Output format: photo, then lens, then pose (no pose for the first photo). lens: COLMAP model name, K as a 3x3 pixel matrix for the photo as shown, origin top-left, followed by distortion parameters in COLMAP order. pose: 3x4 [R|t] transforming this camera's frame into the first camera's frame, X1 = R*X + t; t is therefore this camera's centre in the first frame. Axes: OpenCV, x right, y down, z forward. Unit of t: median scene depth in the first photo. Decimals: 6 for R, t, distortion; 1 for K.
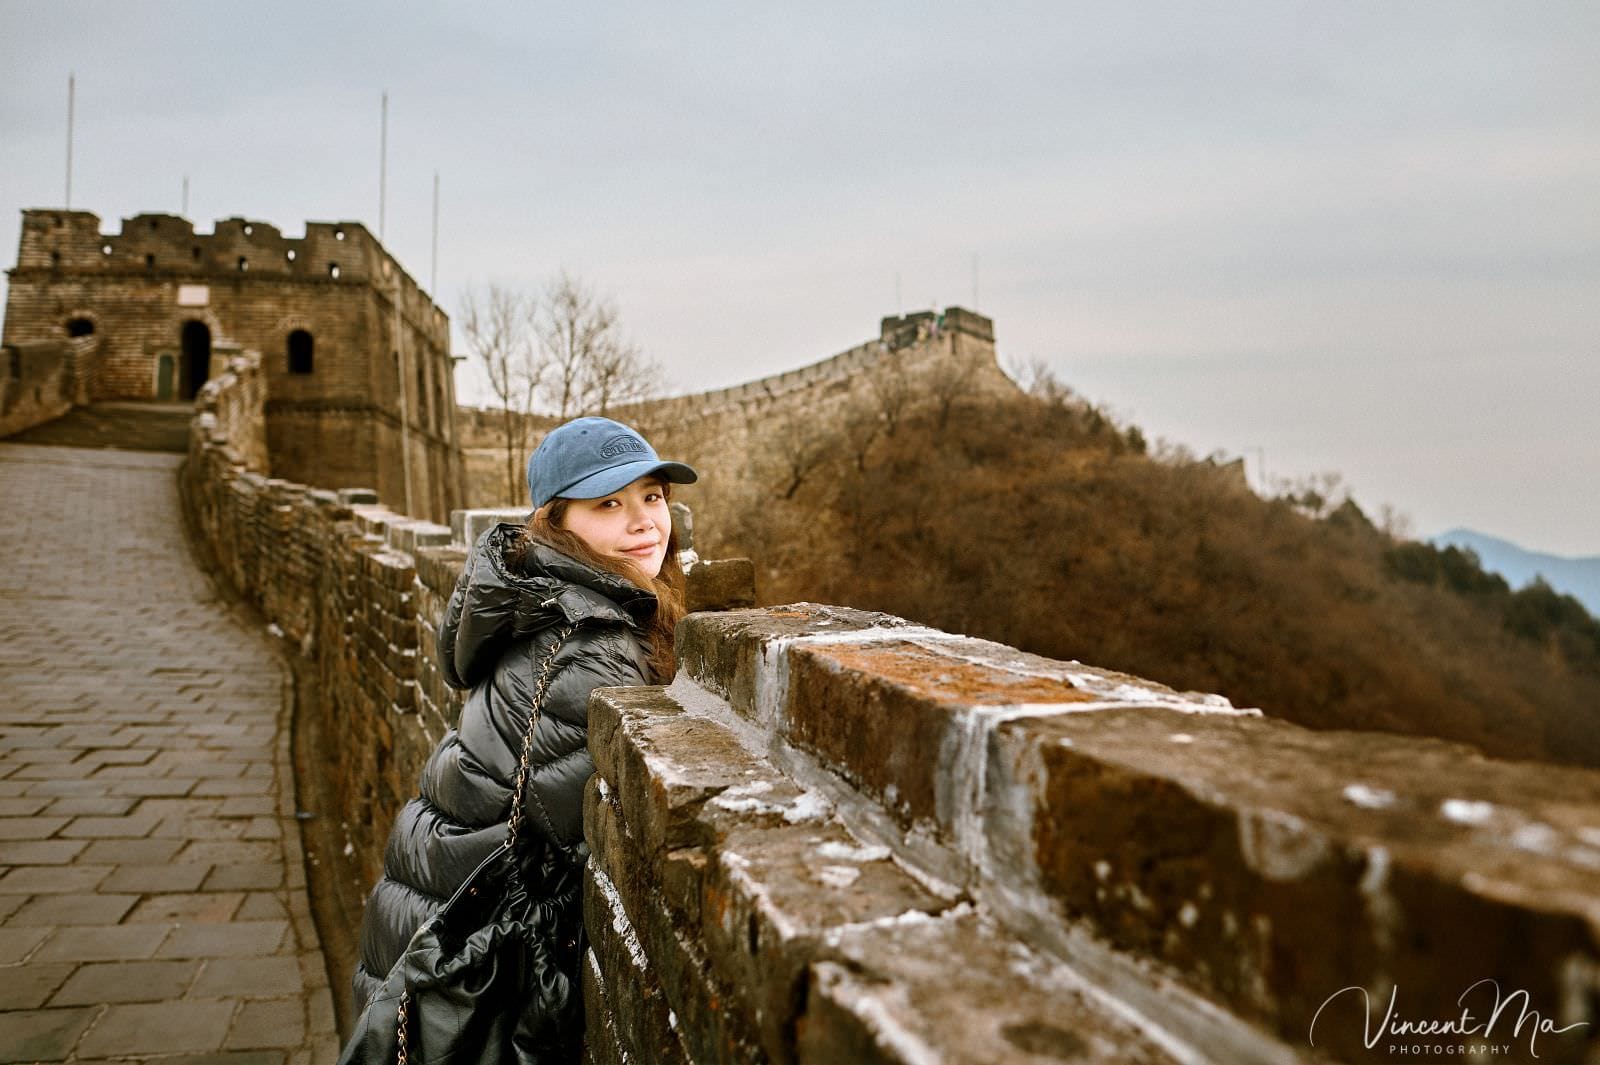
lens RADIAL K [[1284.9, 0, 798.9], [0, 1284.9, 496.0], [0, 0, 1]] dist [-0.058107, 0.082808]
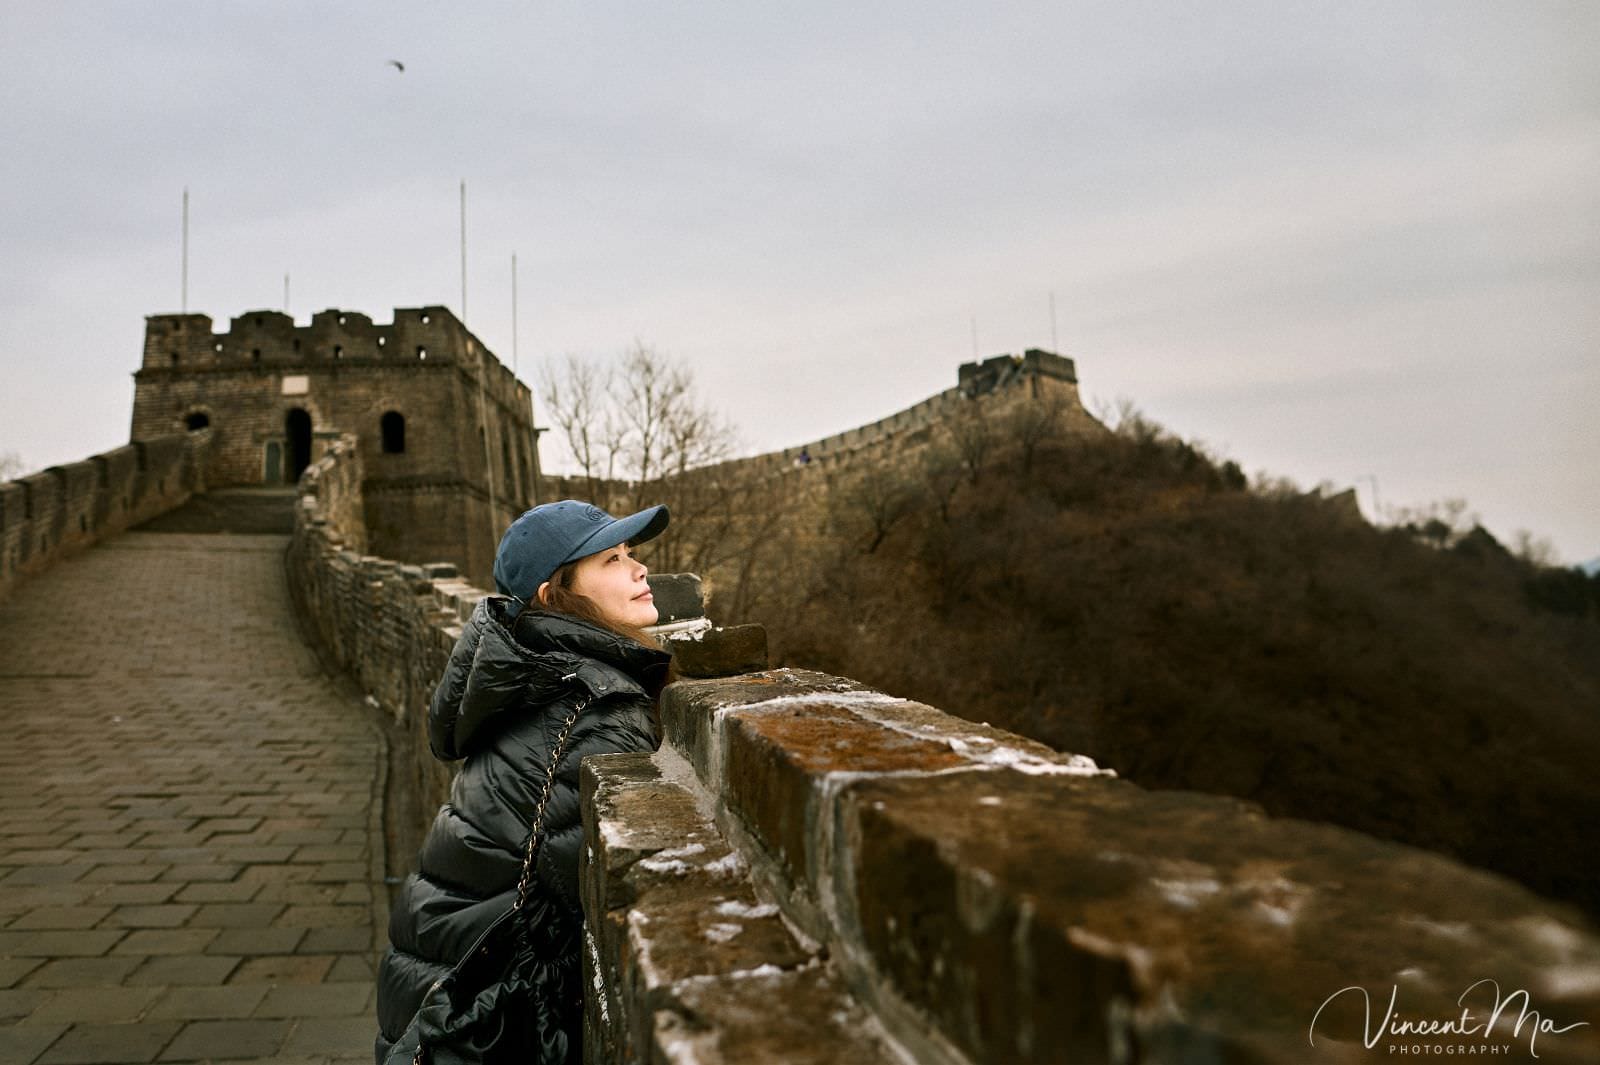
lens RADIAL K [[1350.9, 0, 798.0], [0, 1350.9, 469.9], [0, 0, 1]] dist [-0.062085, 0.079044]
pose [[0.988890, -0.050270, -0.139888, 0.092992], [0.043205, 0.997654, -0.053094, -0.009681], [0.142229, 0.046460, 0.988743, -0.042743]]
